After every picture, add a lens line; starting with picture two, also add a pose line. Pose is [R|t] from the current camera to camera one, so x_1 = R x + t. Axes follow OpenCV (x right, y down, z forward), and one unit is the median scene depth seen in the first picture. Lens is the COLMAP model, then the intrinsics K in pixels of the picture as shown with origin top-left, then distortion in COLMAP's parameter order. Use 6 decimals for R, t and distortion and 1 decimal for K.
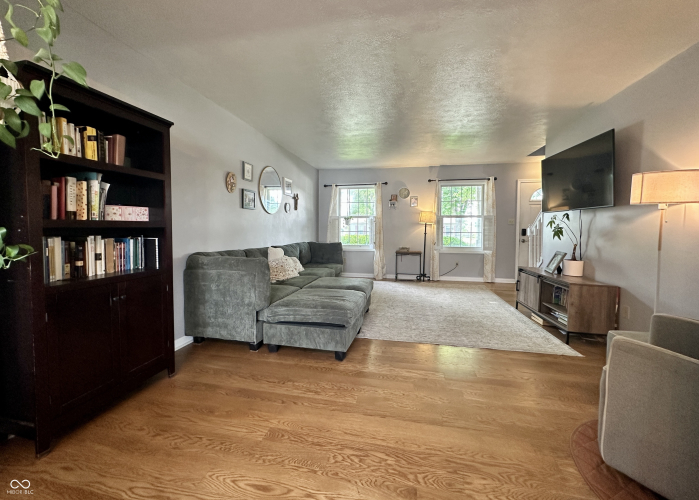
lens RADIAL K [[284.1, 0, 351.2], [0, 284.1, 237.1], [0, 0, 1]] dist [0.003045, 0.000240]
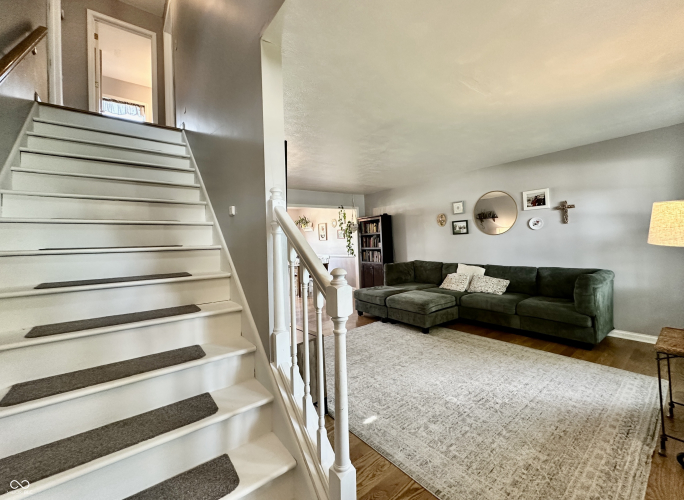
lens RADIAL K [[287.0, 0, 353.9], [0, 287.0, 234.2], [0, 0, 1]] dist [-0.000545, 0.000160]
pose [[-0.639471, -0.000033, -0.768815, 1.177089], [0.009955, 0.999916, -0.008323, -0.106409], [0.768751, -0.012976, -0.639417, 1.693592]]
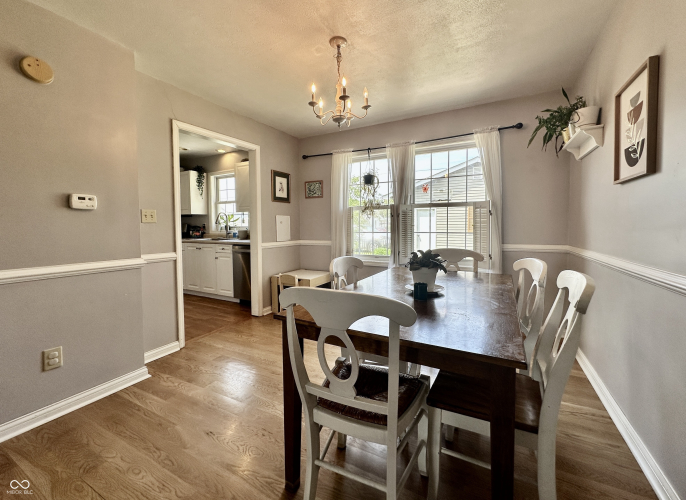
lens RADIAL K [[279.9, 0, 352.7], [0, 279.9, 237.8], [0, 0, 1]] dist [-0.001883, -0.000054]
pose [[-0.960507, -0.013042, 0.277949, -0.372441], [0.007601, 0.997298, 0.073063, -0.018126], [-0.278151, 0.072290, -0.957813, 0.331027]]
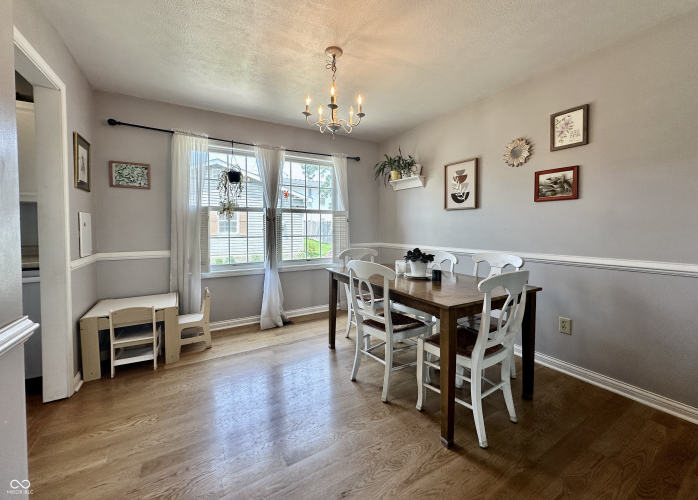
lens RADIAL K [[283.7, 0, 350.7], [0, 283.7, 237.1], [0, 0, 1]] dist [0.003045, 0.000240]
pose [[-0.739763, 0.016243, -0.672672, 0.233564], [-0.025845, 0.998285, 0.052529, -0.021564], [0.672371, 0.056245, -0.738074, 0.240311]]
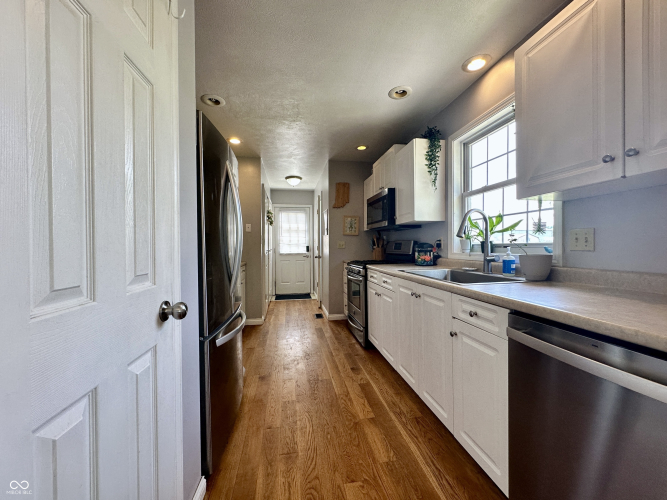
lens RADIAL K [[268.1, 0, 333.5], [0, 268.1, 250.0], [0, 0, 1]] dist [0.000256, 0.000335]
pose [[-0.354899, -0.016245, 0.934764, 0.256159], [0.032706, 0.999021, 0.029780, 0.010555], [-0.934332, 0.041141, -0.354020, -0.395433]]
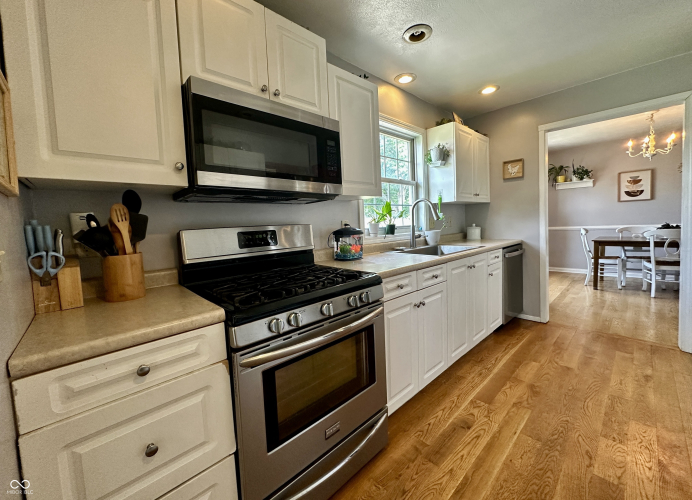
lens RADIAL K [[277.5, 0, 347.4], [0, 277.5, 239.4], [0, 0, 1]] dist [-0.000844, -0.000172]
pose [[-0.581729, 0.064048, -0.810857, 1.422573], [0.015891, 0.997600, 0.067398, 0.007059], [0.813227, 0.026322, -0.581350, -0.595677]]
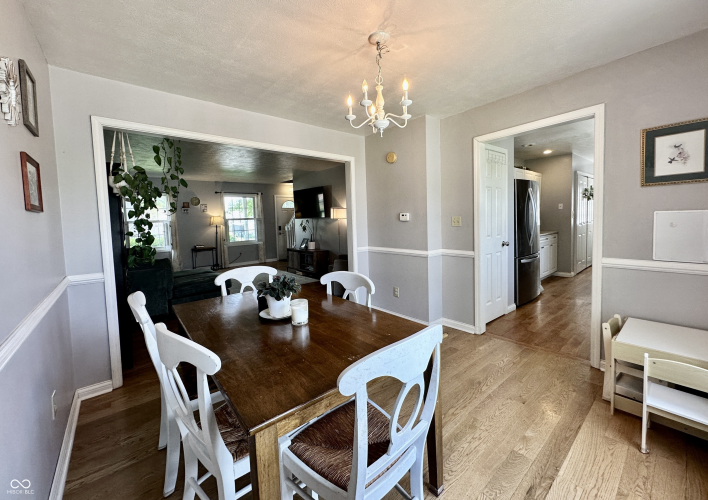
lens RADIAL K [[283.4, 0, 353.3], [0, 283.4, 234.1], [0, 0, 1]] dist [-0.000490, -0.000055]
pose [[0.627955, -0.068993, 0.775186, -0.651389], [0.059153, 0.997413, 0.040853, -0.043108], [-0.775999, 0.020201, 0.630411, -0.571266]]
